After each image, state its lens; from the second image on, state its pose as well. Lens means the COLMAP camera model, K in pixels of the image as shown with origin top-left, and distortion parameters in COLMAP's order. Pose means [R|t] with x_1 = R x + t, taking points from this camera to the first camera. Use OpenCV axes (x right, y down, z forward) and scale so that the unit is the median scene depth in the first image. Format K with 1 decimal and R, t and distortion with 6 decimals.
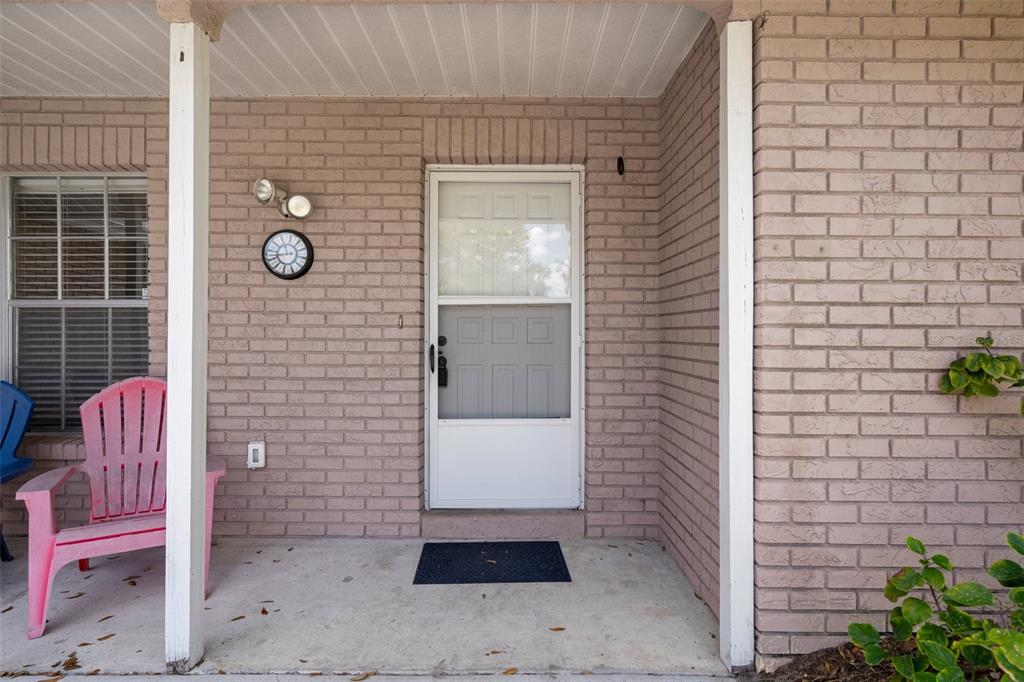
lens RADIAL K [[514.3, 0, 511.3], [0, 514.3, 339.1], [0, 0, 1]] dist [0.001115, -0.000246]
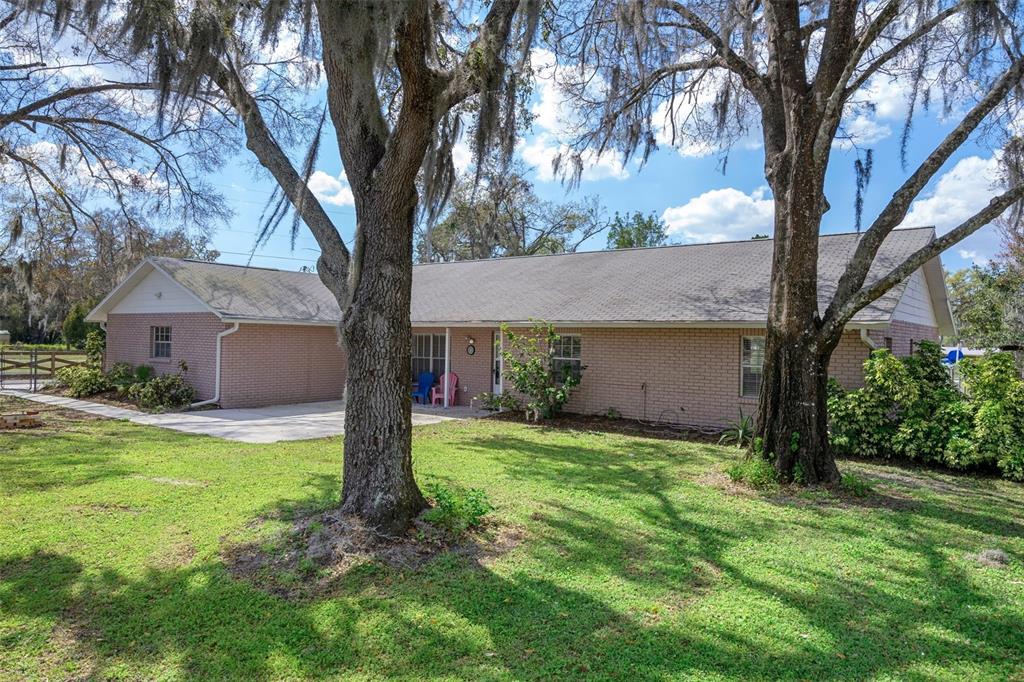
lens RADIAL K [[719.5, 0, 516.1], [0, 719.5, 341.7], [0, 0, 1]] dist [-0.005821, -0.000085]
pose [[0.781348, 0.010926, -0.624001, 4.301841], [-0.017097, 0.999846, -0.003902, -0.228194], [0.623862, 0.013718, 0.781414, -4.229199]]
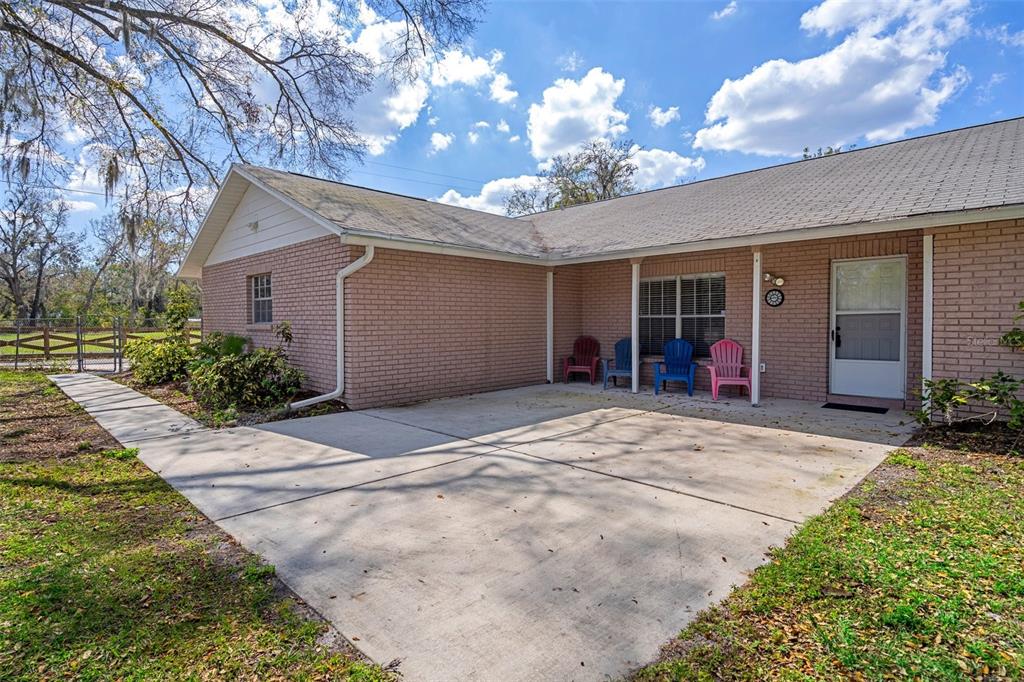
lens RADIAL K [[514.3, 0, 509.7], [0, 514.3, 336.8], [0, 0, 1]] dist [0.001115, -0.000246]
pose [[0.702335, 0.014794, -0.711692, 0.561270], [0.002736, 0.999721, 0.023481, -0.021175], [0.711841, -0.018439, 0.702099, -2.029773]]
